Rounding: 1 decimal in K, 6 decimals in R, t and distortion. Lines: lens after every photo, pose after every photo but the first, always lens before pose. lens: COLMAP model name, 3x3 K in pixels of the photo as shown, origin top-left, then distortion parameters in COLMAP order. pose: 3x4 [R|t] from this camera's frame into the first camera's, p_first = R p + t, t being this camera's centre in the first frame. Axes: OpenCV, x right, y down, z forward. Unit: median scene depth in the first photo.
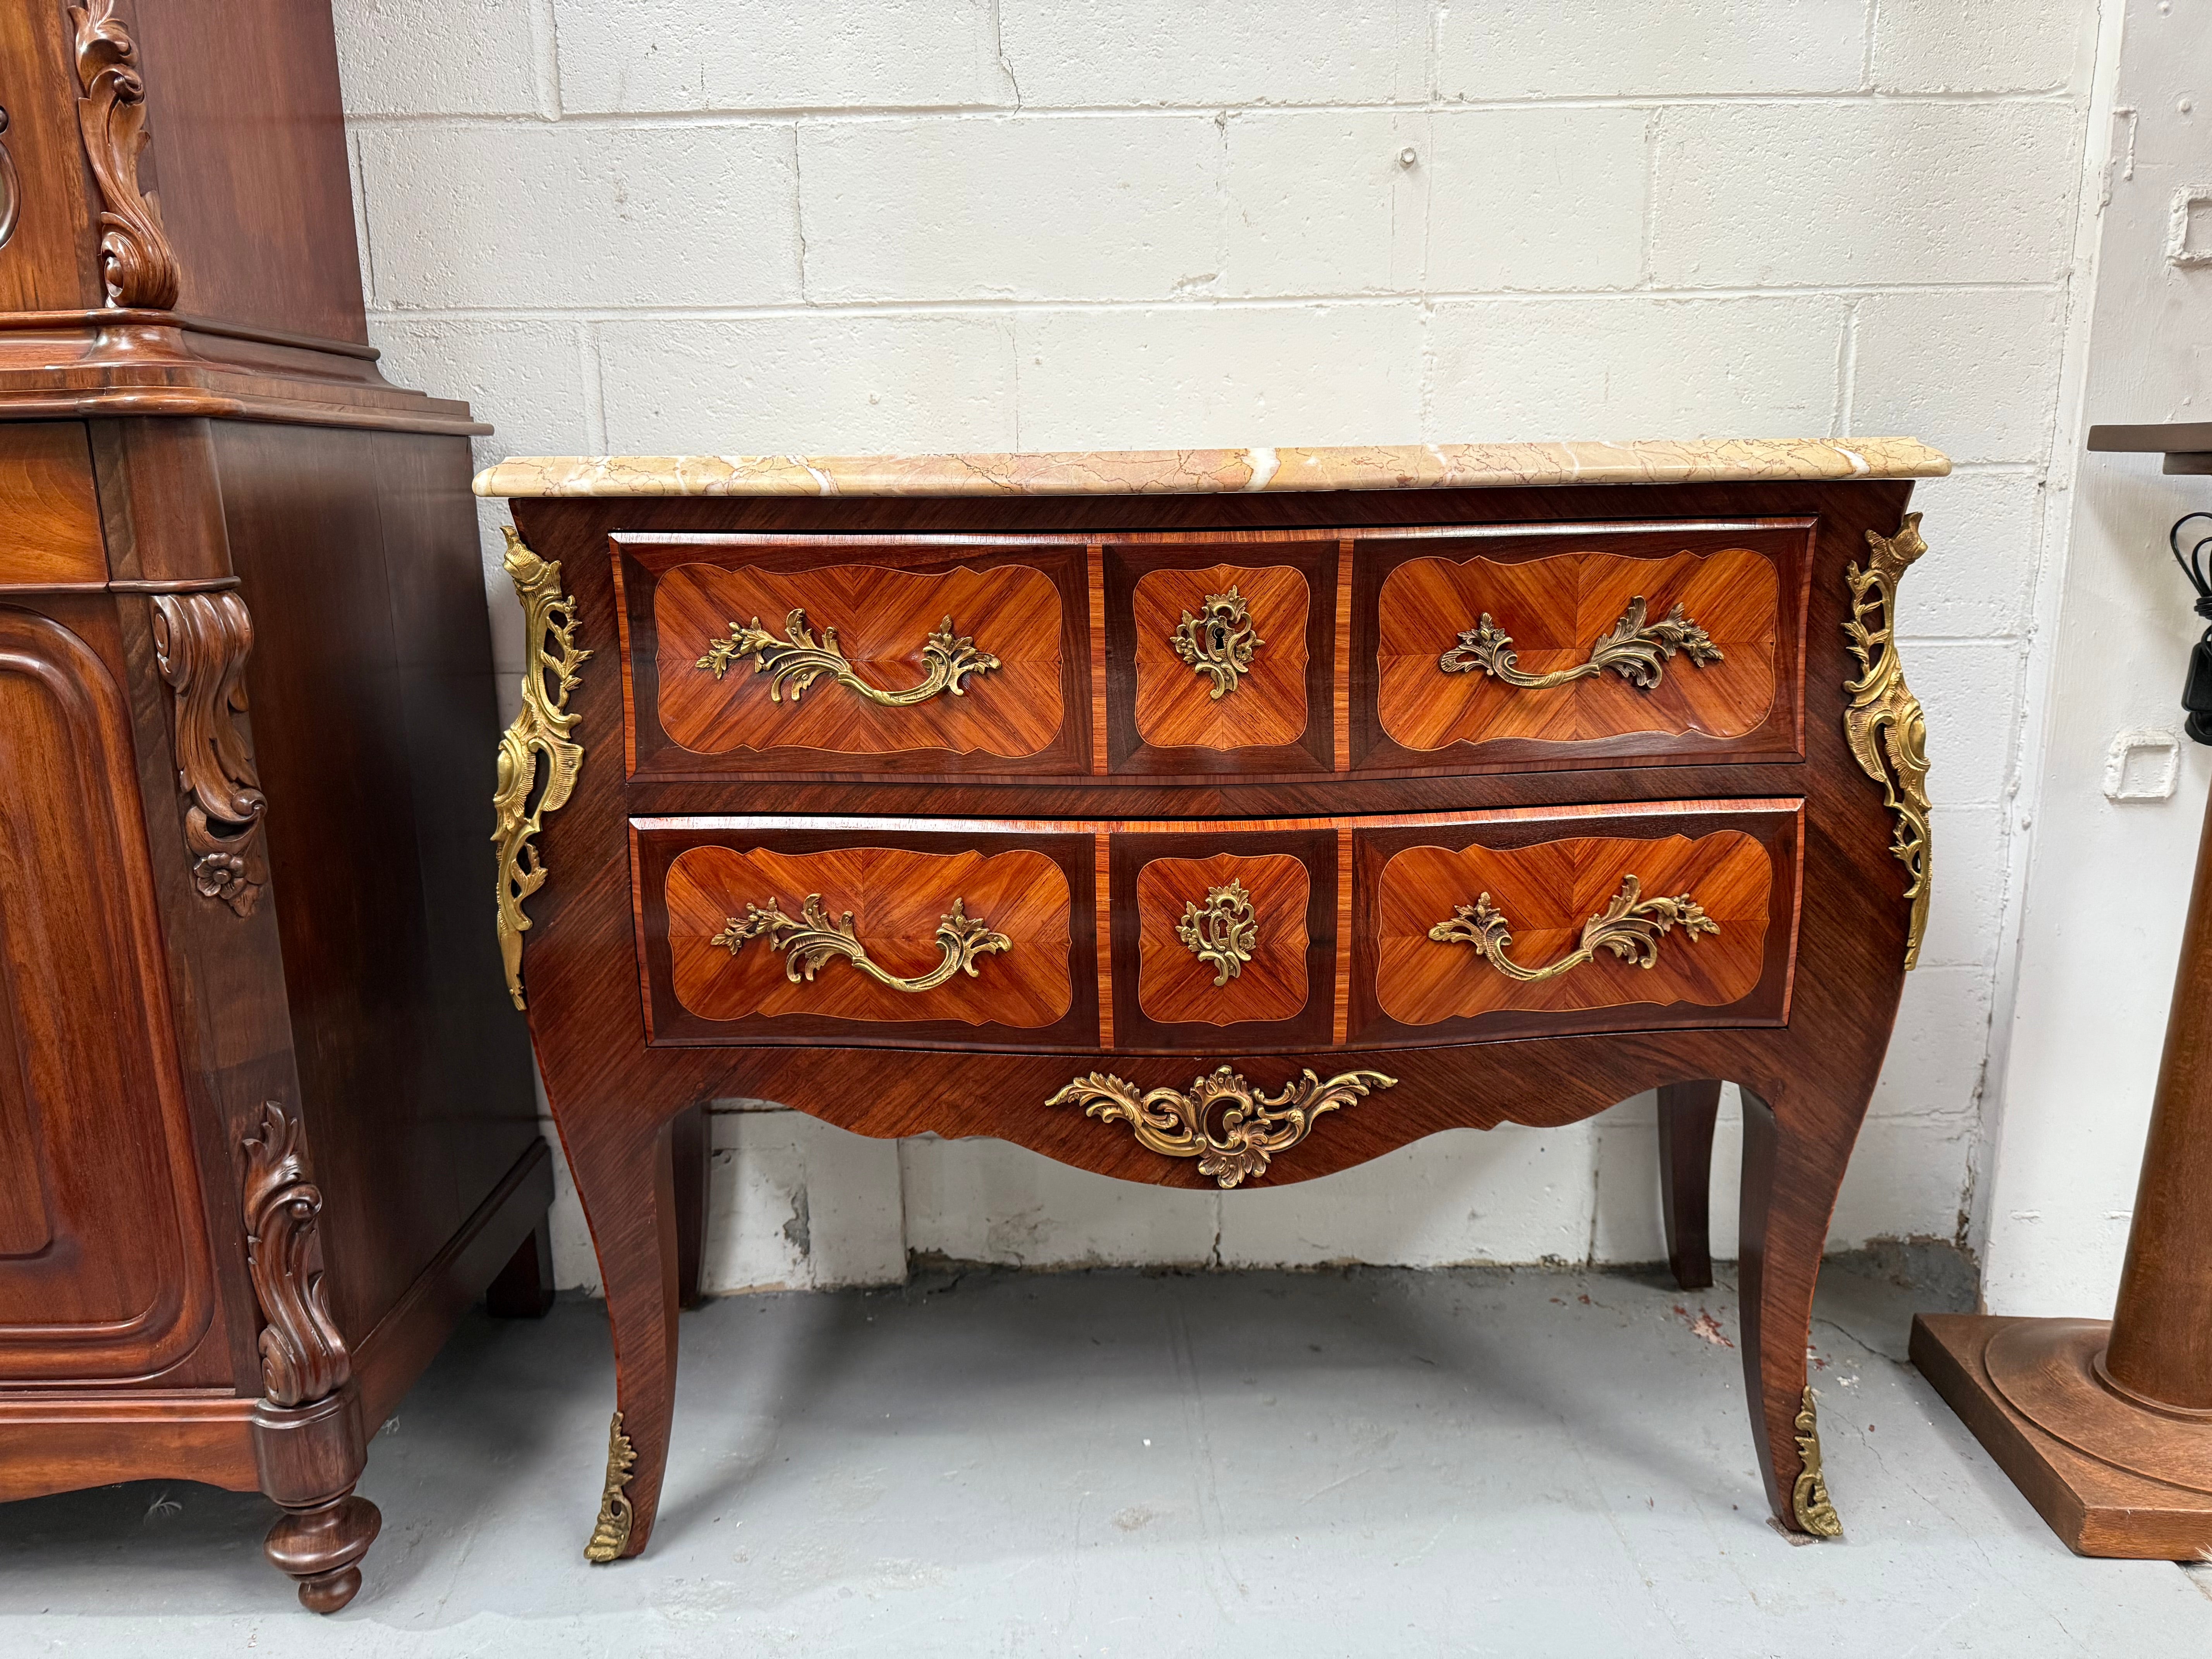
lens RADIAL K [[1572.6, 0, 1105.0], [0, 1572.6, 836.0], [0, 0, 1]] dist [0.029629, -0.038337]
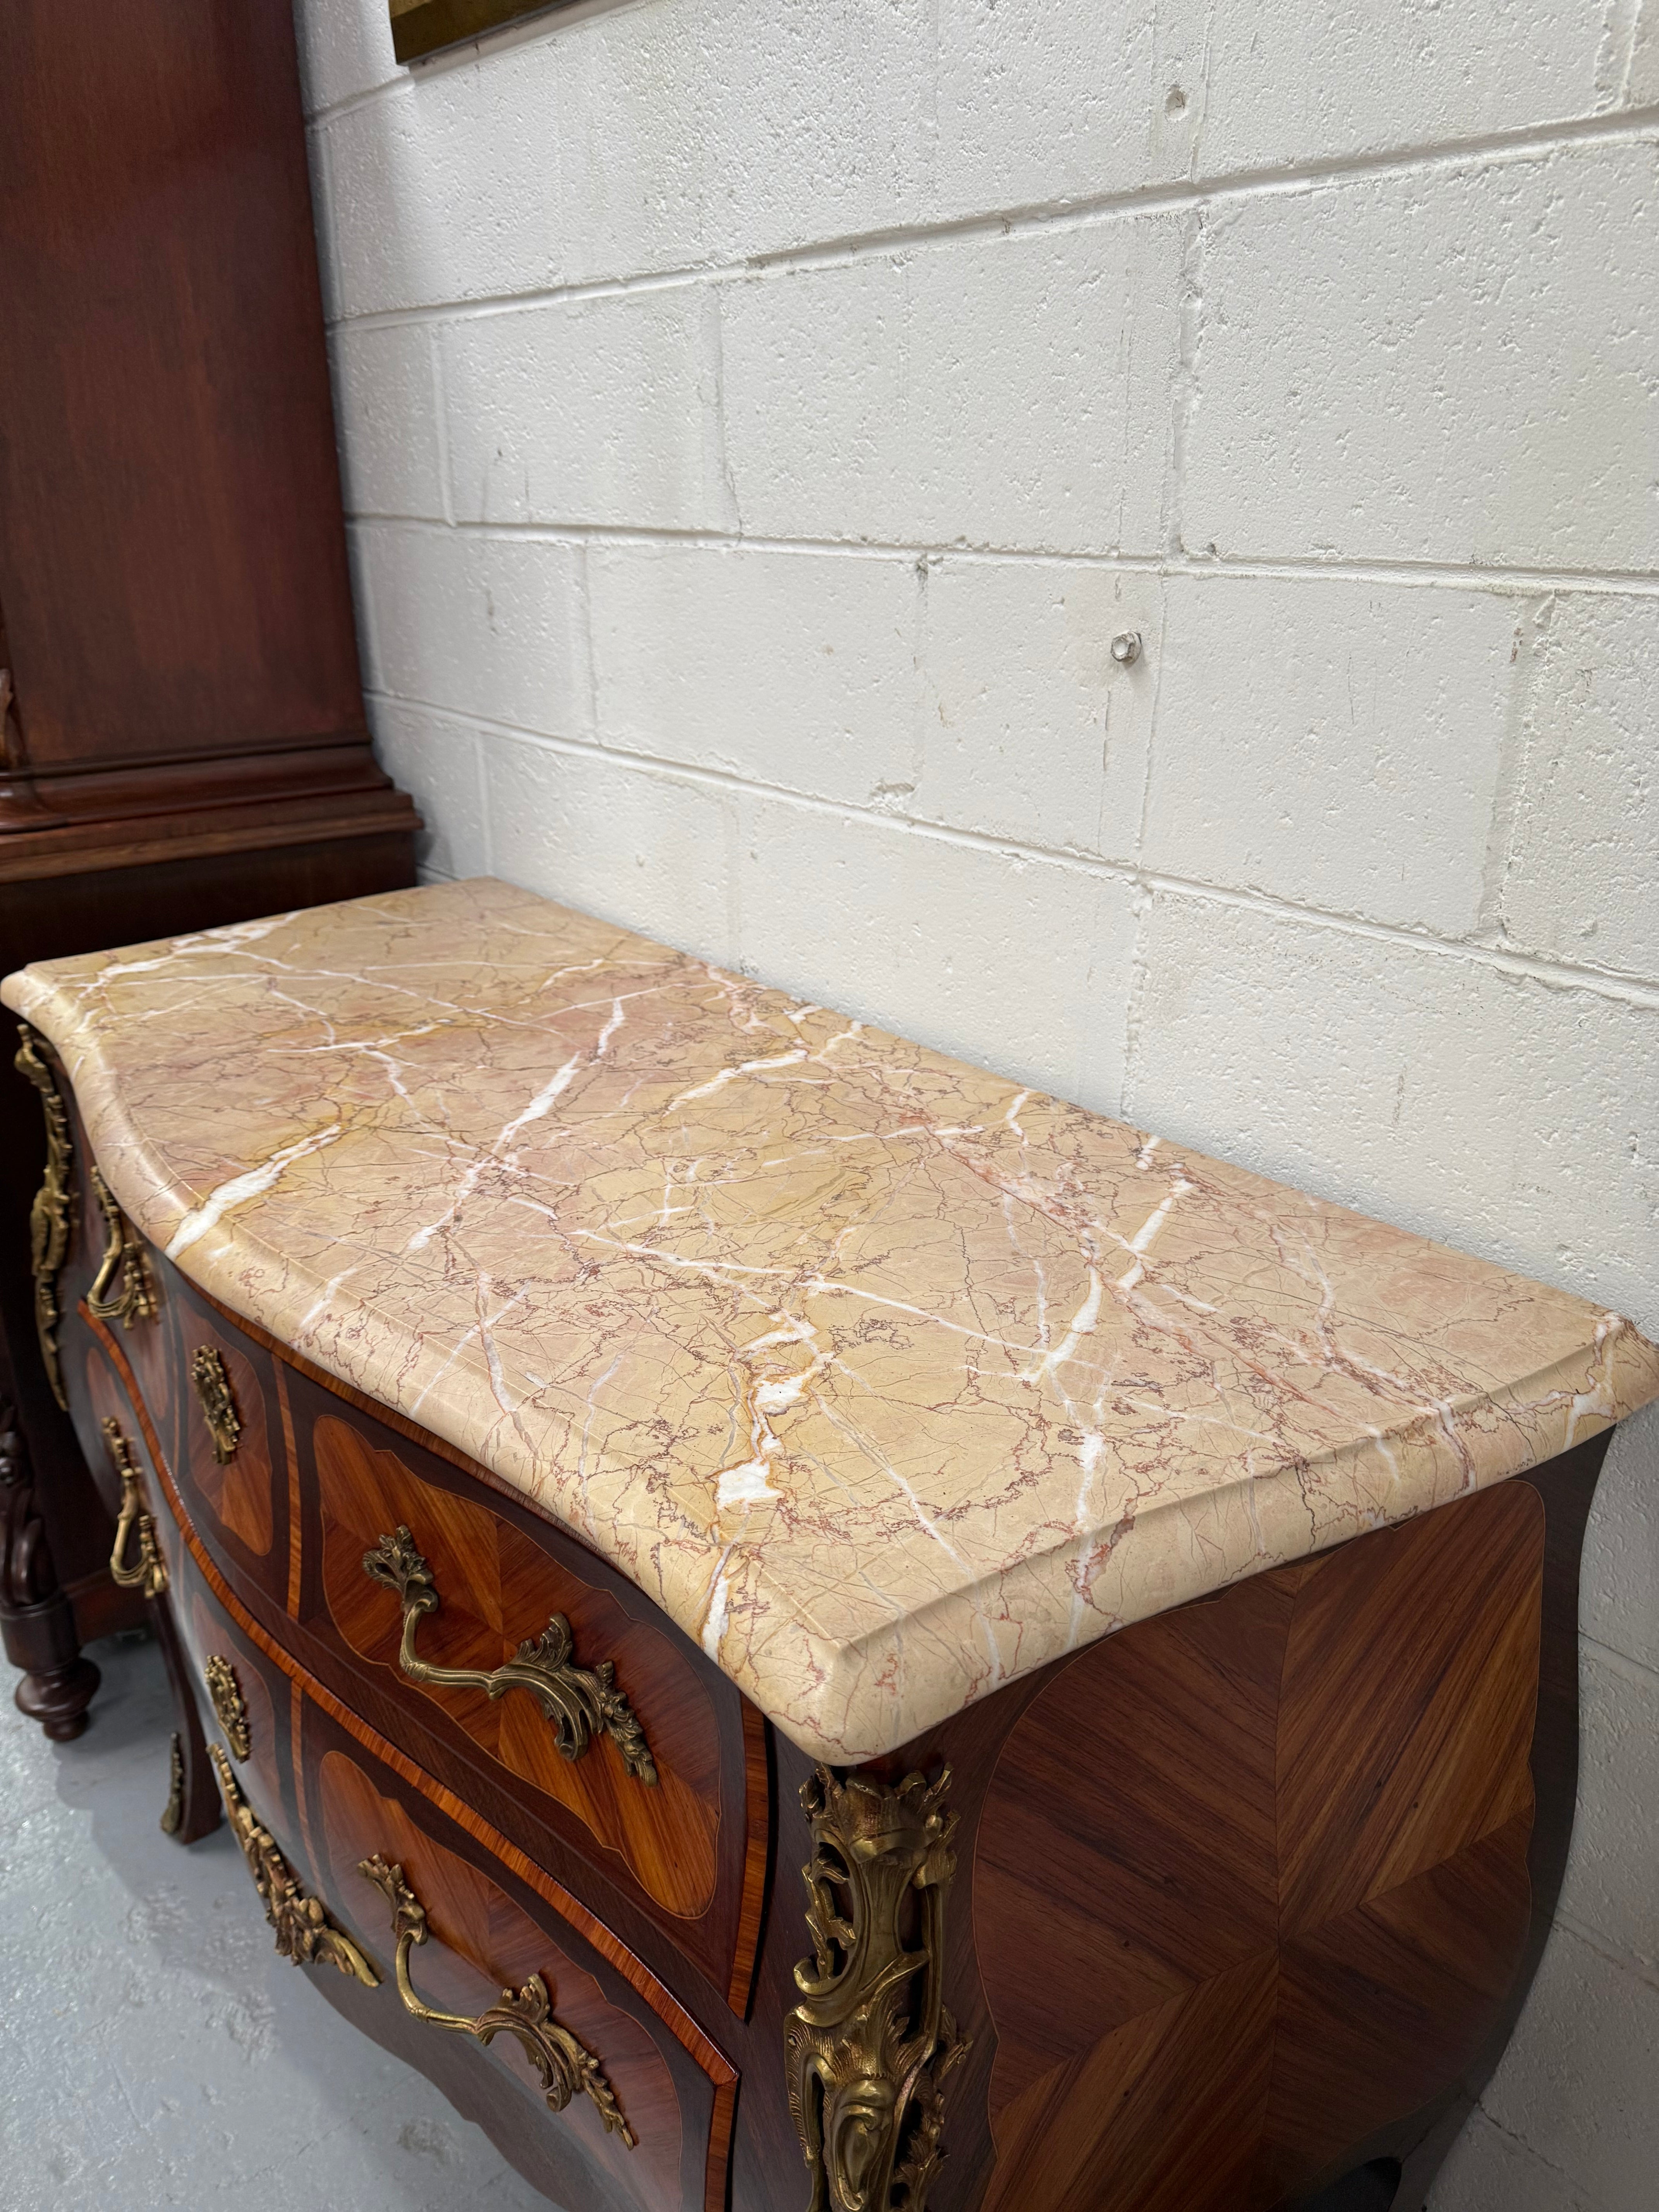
lens RADIAL K [[1564.1, 0, 827.6], [0, 1564.1, 1113.4], [0, 0, 1]] dist [0.056104, -0.096695]
pose [[0.630648, 0.306801, -0.712850, 0.757605], [-0.185936, 0.951520, 0.245027, -0.492478], [0.753466, -0.021982, 0.657119, 0.665625]]
